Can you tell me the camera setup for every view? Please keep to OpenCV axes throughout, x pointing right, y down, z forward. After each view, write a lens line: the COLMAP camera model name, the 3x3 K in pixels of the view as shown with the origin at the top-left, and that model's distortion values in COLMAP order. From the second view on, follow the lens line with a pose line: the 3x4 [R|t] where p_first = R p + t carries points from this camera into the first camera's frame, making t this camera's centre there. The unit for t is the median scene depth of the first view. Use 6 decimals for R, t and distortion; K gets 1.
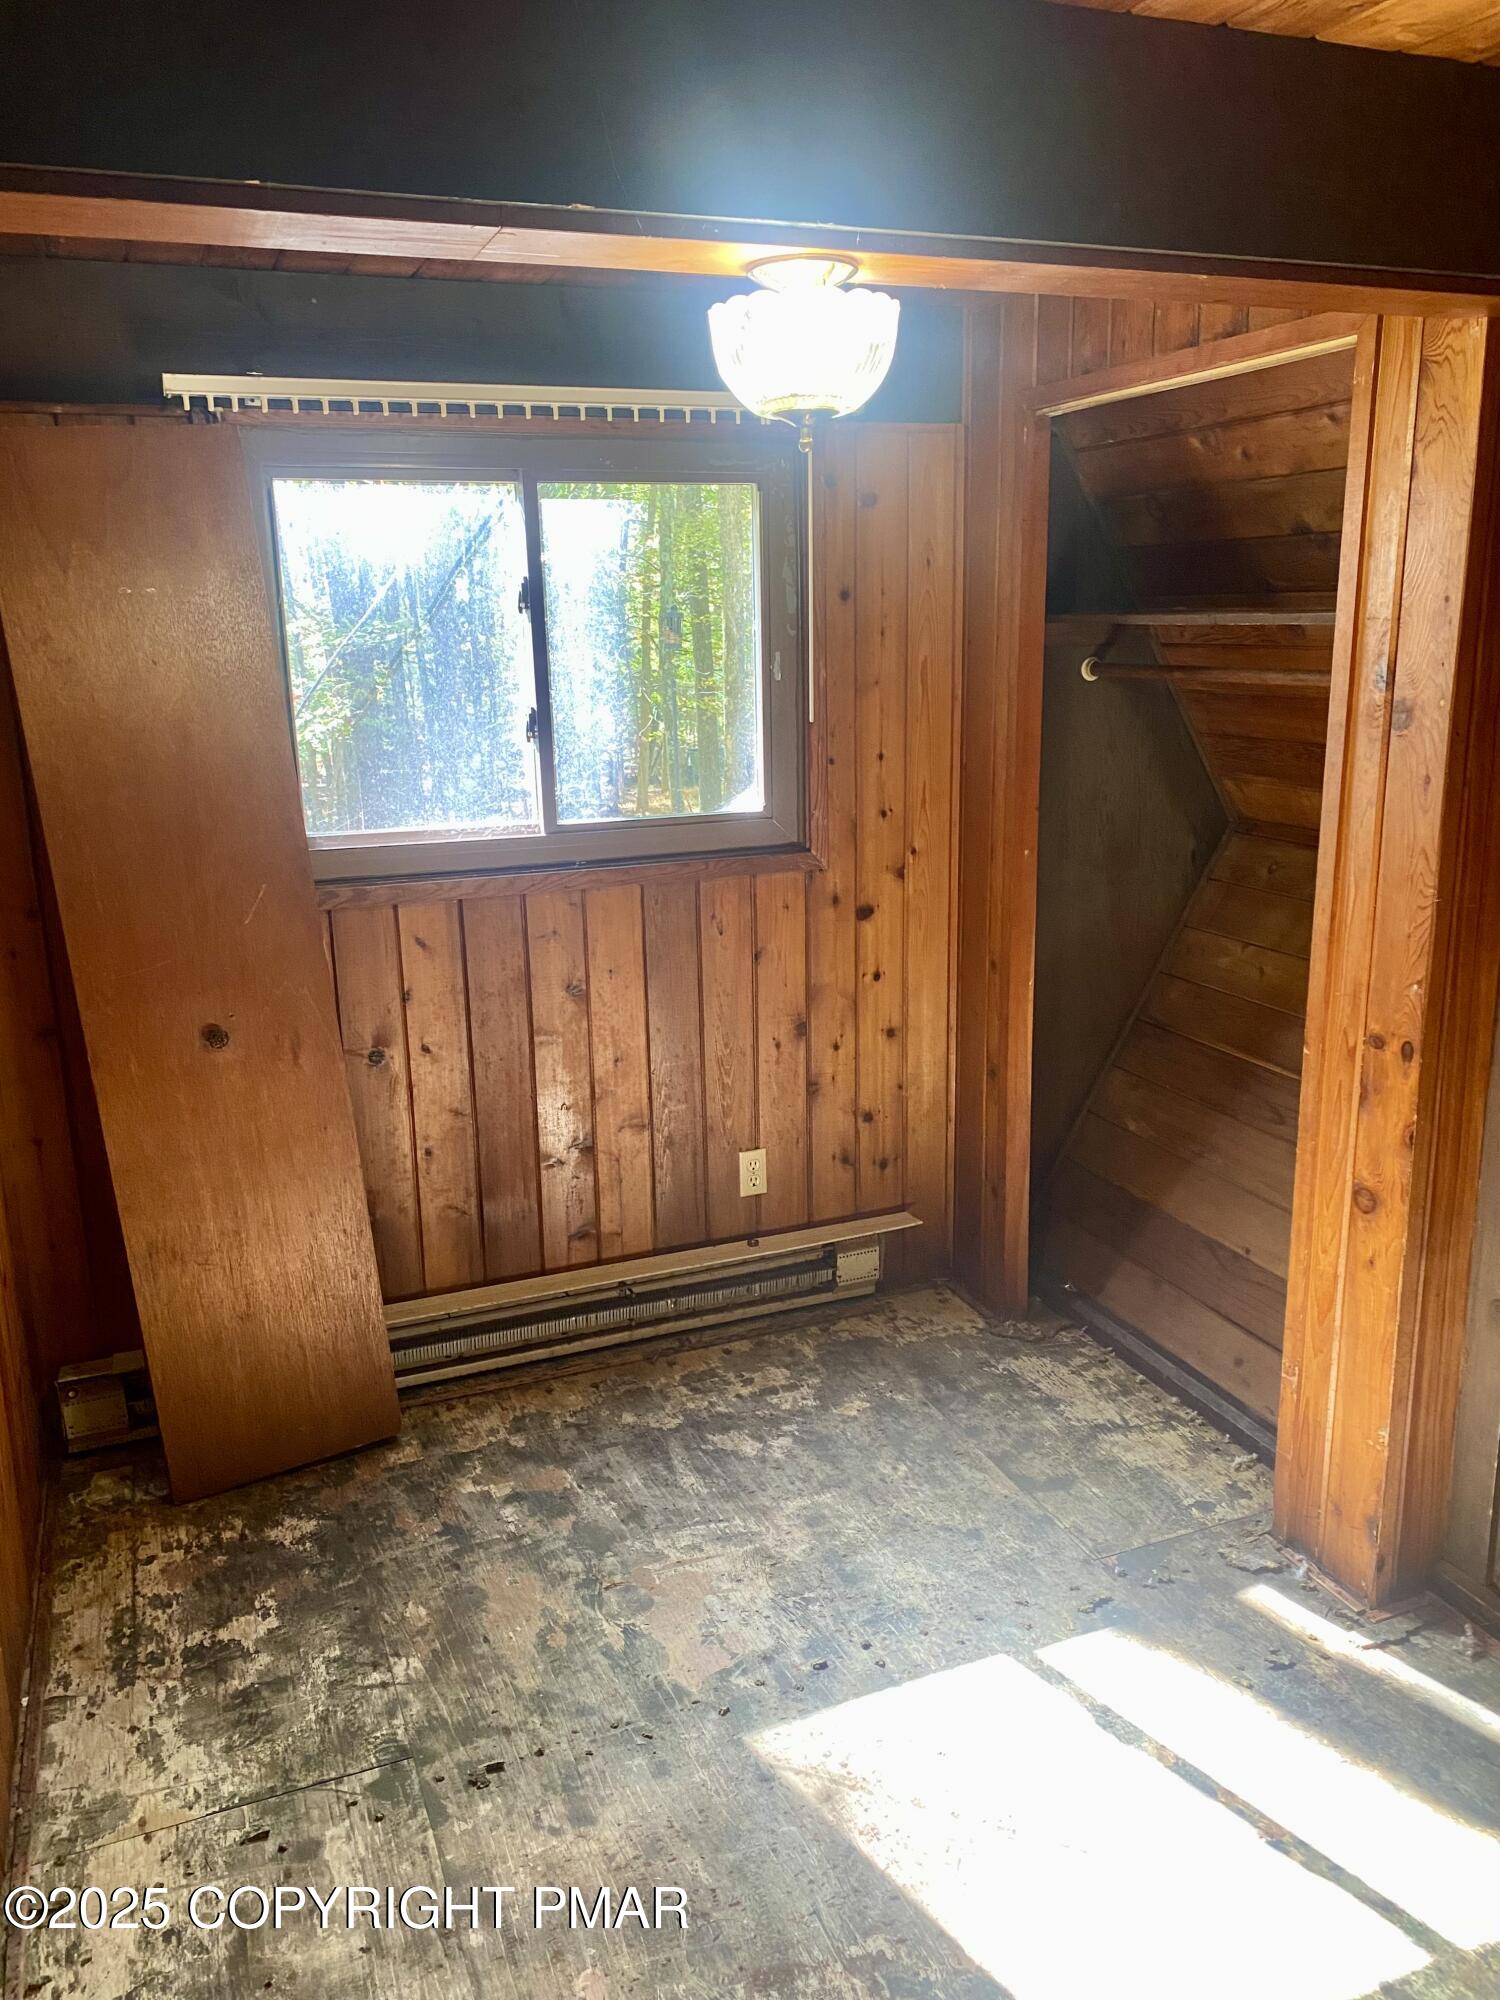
lens RADIAL K [[1526.2, 0, 743.9], [0, 1526.2, 996.4], [0, 0, 1]] dist [0.065676, -0.080232]
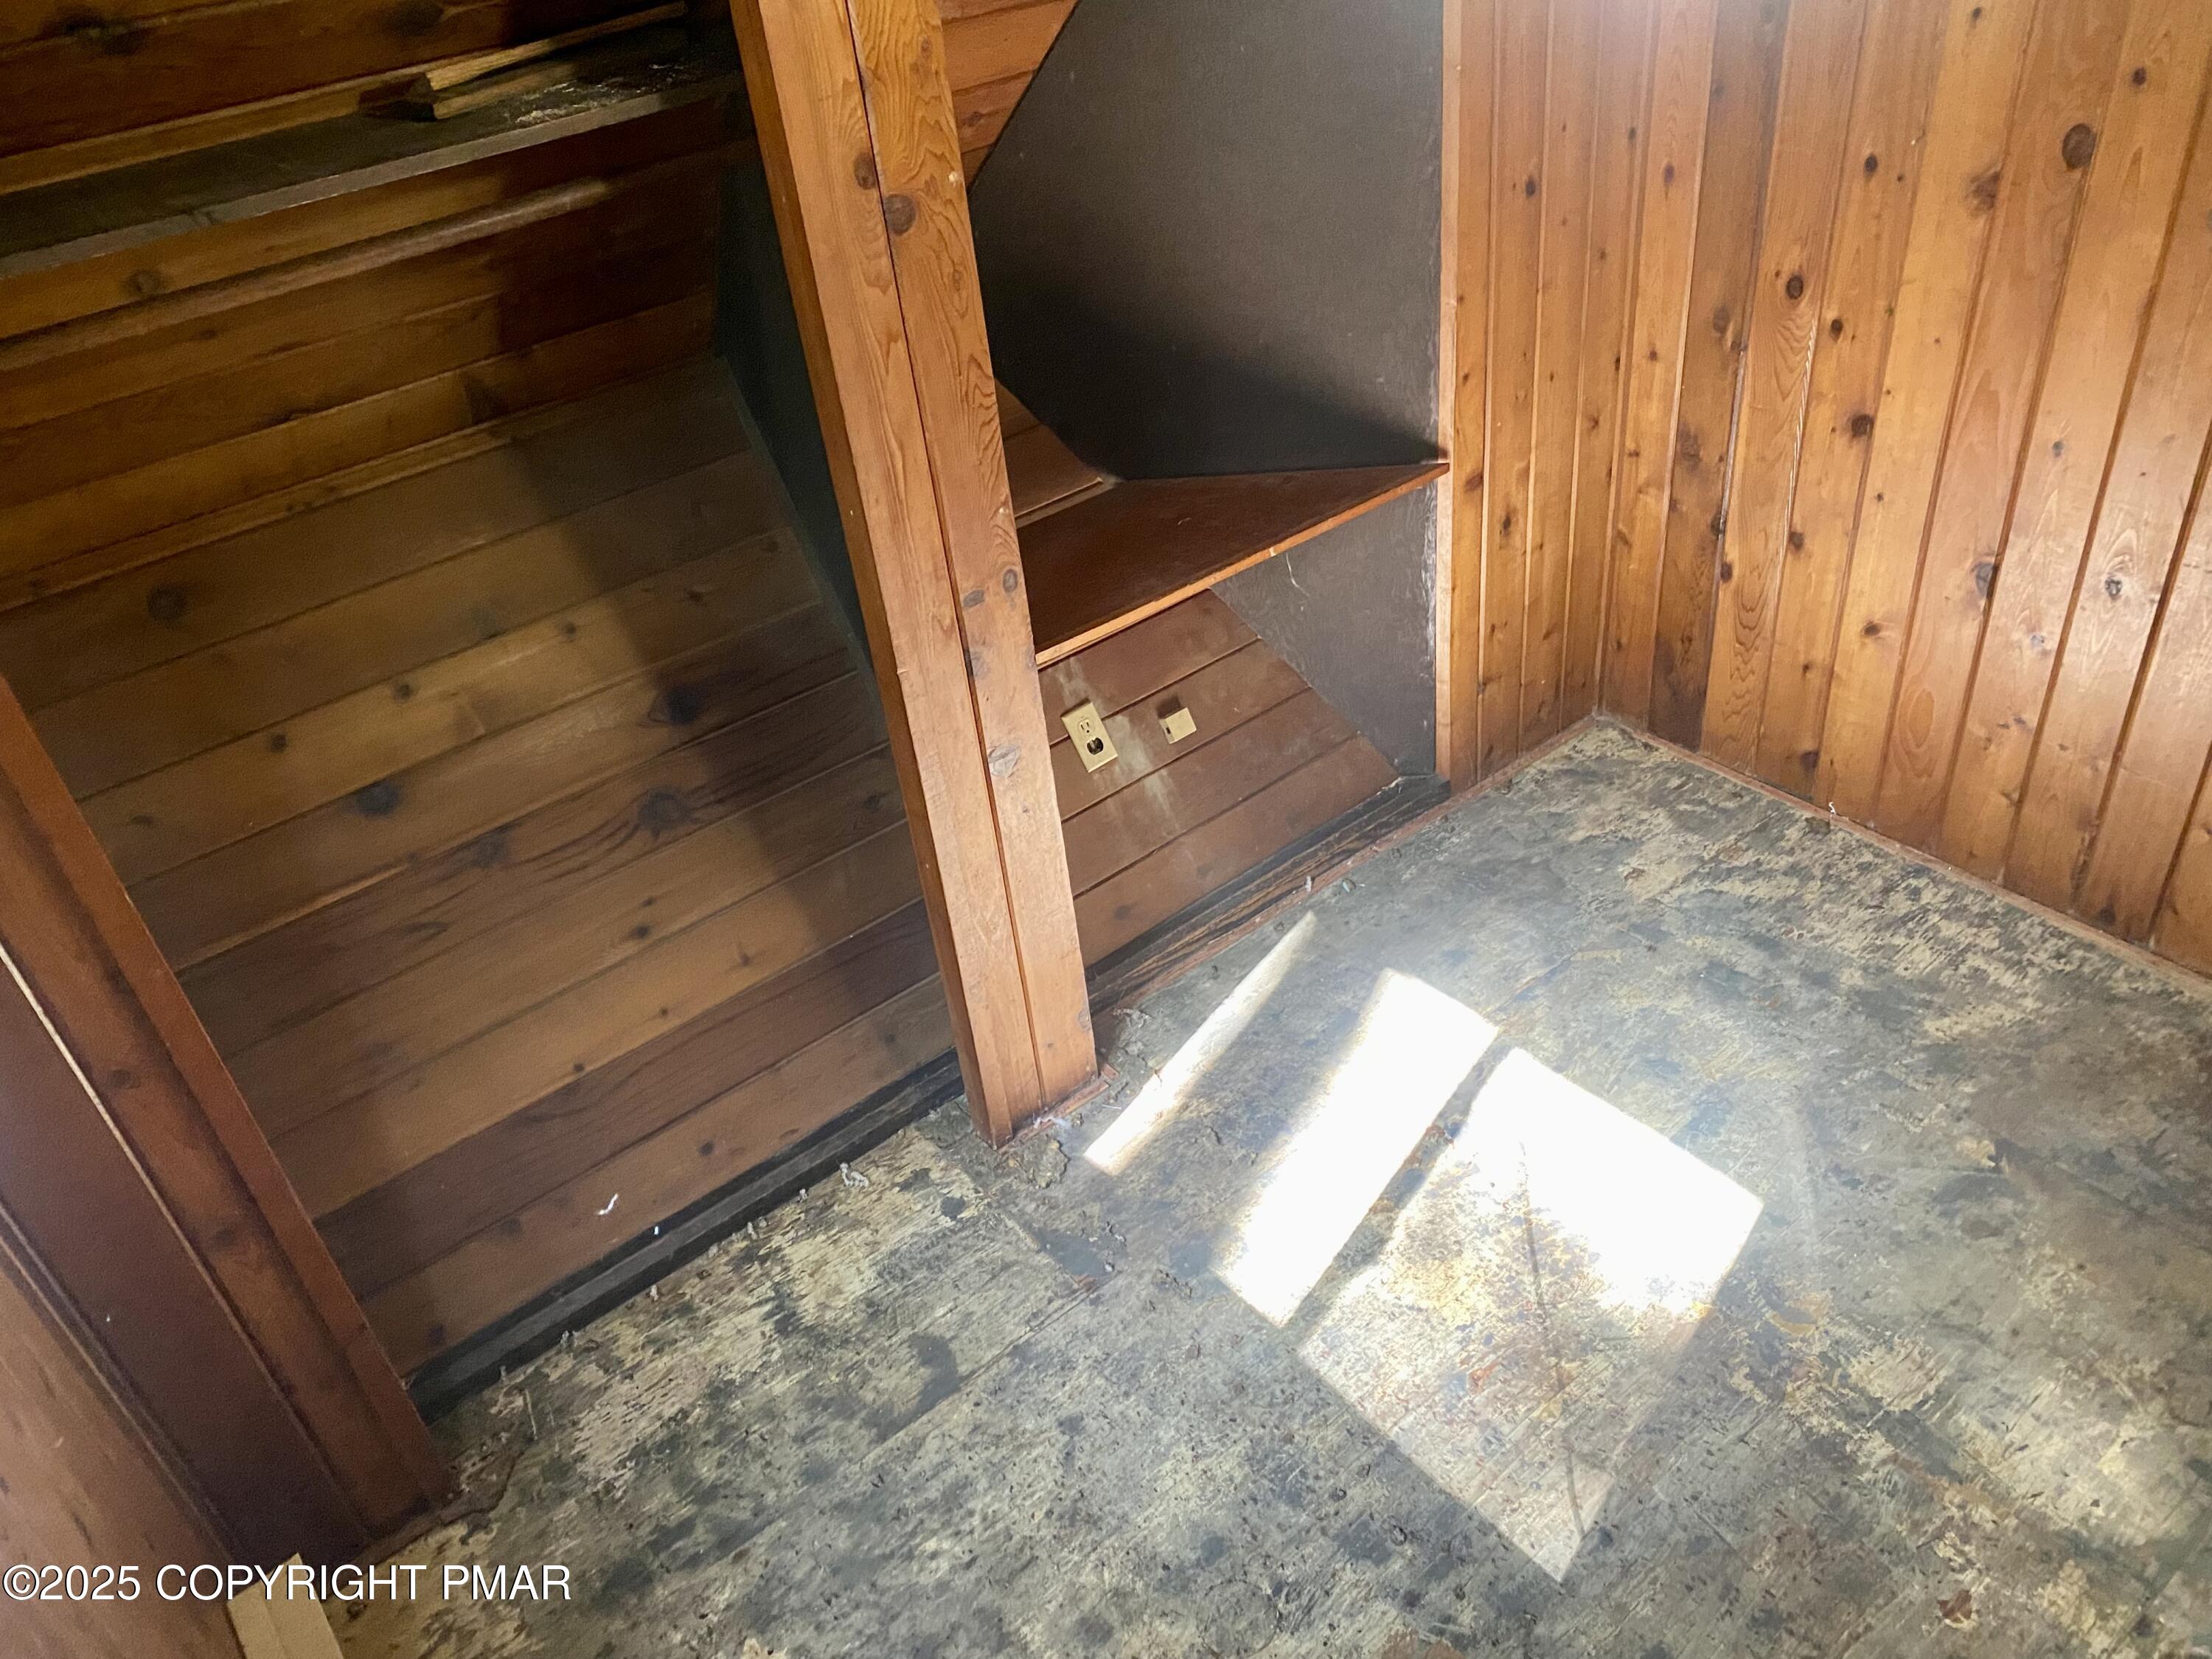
lens RADIAL K [[1688.0, 0, 1101.2], [0, 1688.0, 832.7], [0, 0, 1]] dist [0.065676, -0.080232]
pose [[-0.288359, -0.517199, 0.805825, -0.398953], [0.329738, 0.736462, 0.590675, -0.372725], [-0.898956, 0.436037, -0.041826, 0.953241]]
